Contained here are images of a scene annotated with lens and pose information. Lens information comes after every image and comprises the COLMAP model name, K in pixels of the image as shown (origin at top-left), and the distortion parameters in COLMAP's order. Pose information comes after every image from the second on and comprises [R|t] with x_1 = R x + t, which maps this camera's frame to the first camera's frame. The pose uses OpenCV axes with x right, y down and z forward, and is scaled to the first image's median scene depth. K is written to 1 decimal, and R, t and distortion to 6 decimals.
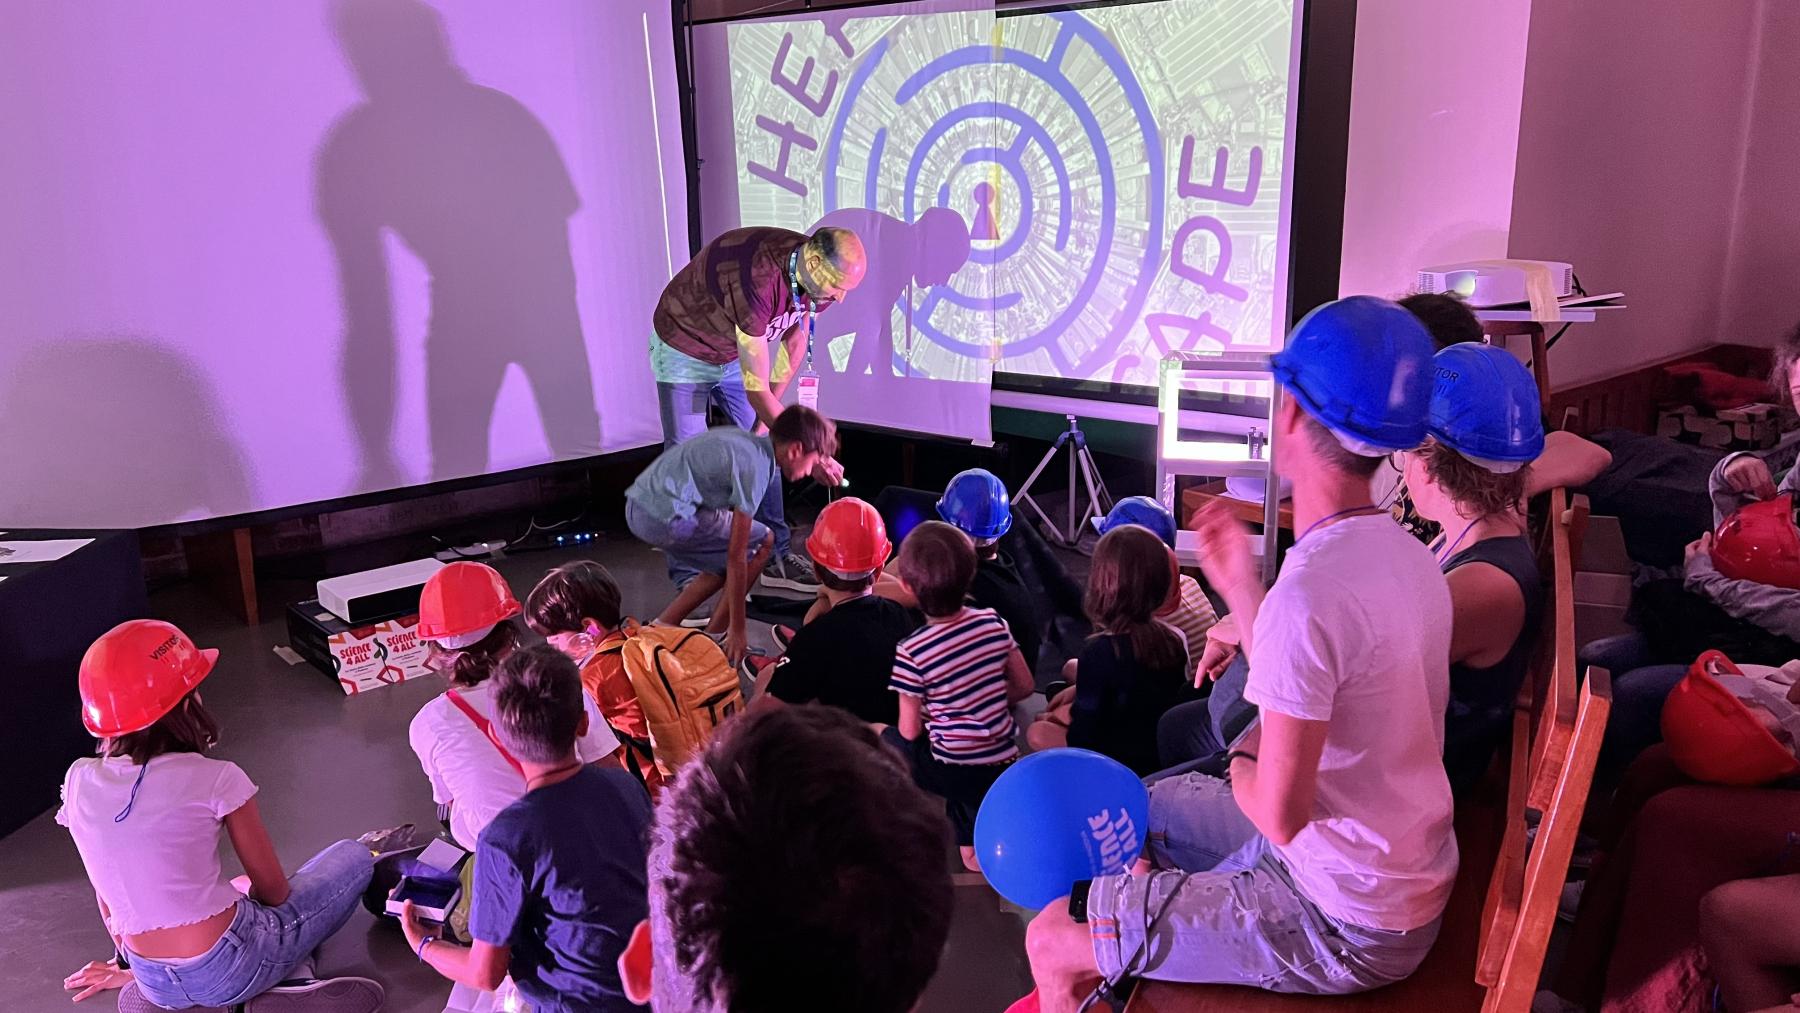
lens RADIAL K [[1360.0, 0, 896.5], [0, 1360.0, 507.2], [0, 0, 1]] dist [0.067095, -0.067012]
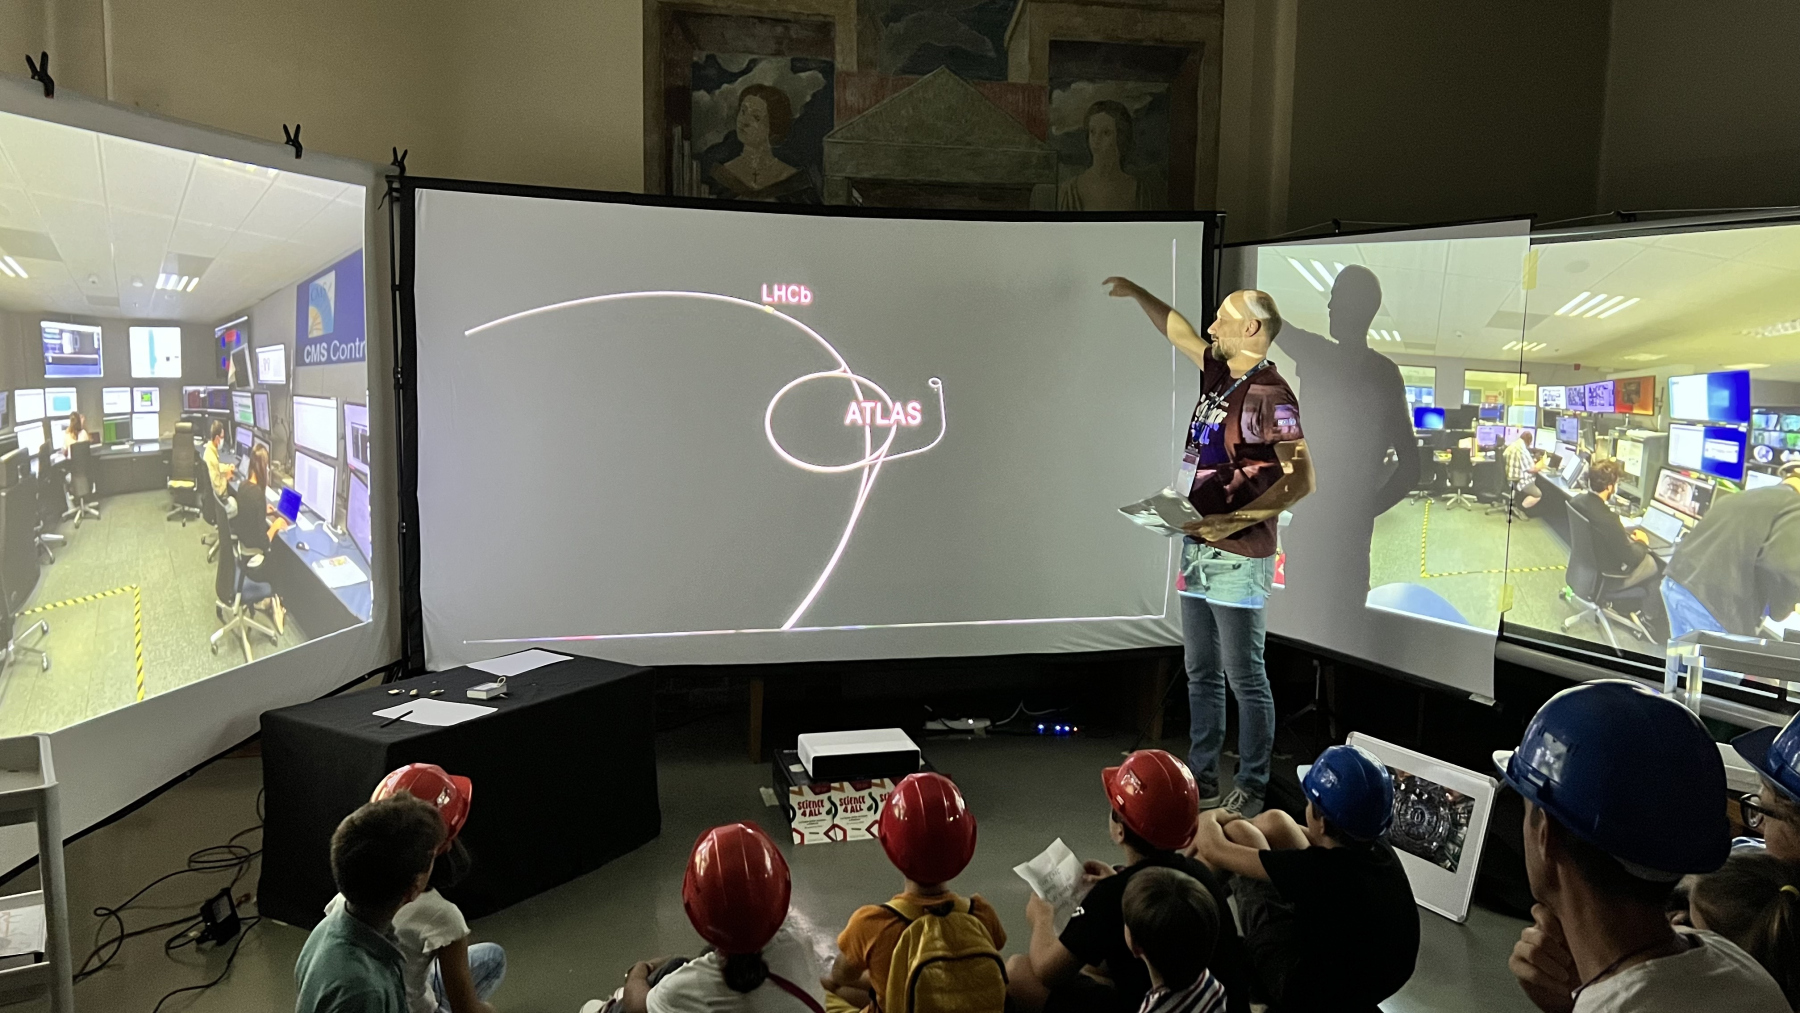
lens RADIAL K [[1360.0, 0, 897.9], [0, 1360.0, 494.3], [0, 0, 1]] dist [0.067095, -0.067012]
pose [[0.890239, 0.083569, -0.447761, 0.128021], [-0.144156, 0.984188, -0.102926, -0.035120], [0.432080, 0.156177, 0.888209, 0.016427]]
